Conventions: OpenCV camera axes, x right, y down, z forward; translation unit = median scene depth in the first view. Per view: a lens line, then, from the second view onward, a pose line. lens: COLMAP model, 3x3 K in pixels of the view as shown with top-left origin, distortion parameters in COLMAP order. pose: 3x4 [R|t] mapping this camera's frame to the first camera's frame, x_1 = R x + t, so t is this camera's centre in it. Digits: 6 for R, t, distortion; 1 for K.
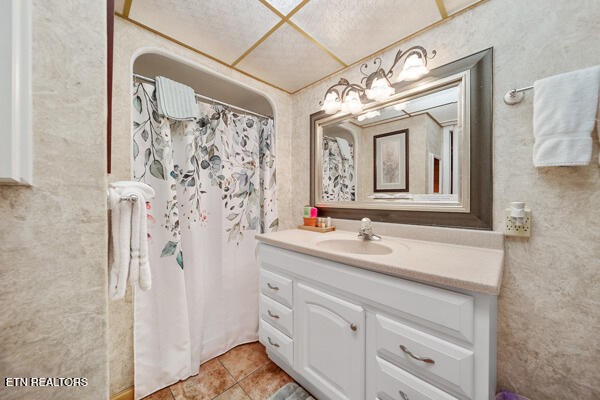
lens RADIAL K [[214.9, 0, 303.9], [0, 214.9, 198.8], [0, 0, 1]] dist [-0.002158, -0.000063]
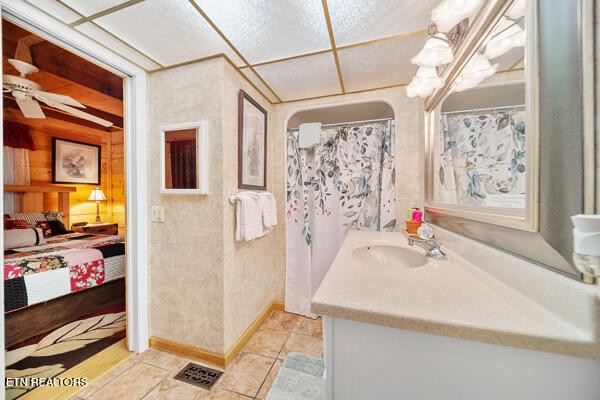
lens RADIAL K [[214.9, 0, 304.5], [0, 214.9, 198.2], [0, 0, 1]] dist [-0.002158, -0.000063]
pose [[0.467687, 0.002031, -0.883892, 0.635465], [-0.003579, 0.999994, 0.000404, -0.006245], [0.883887, 0.002974, 0.467691, 0.209064]]
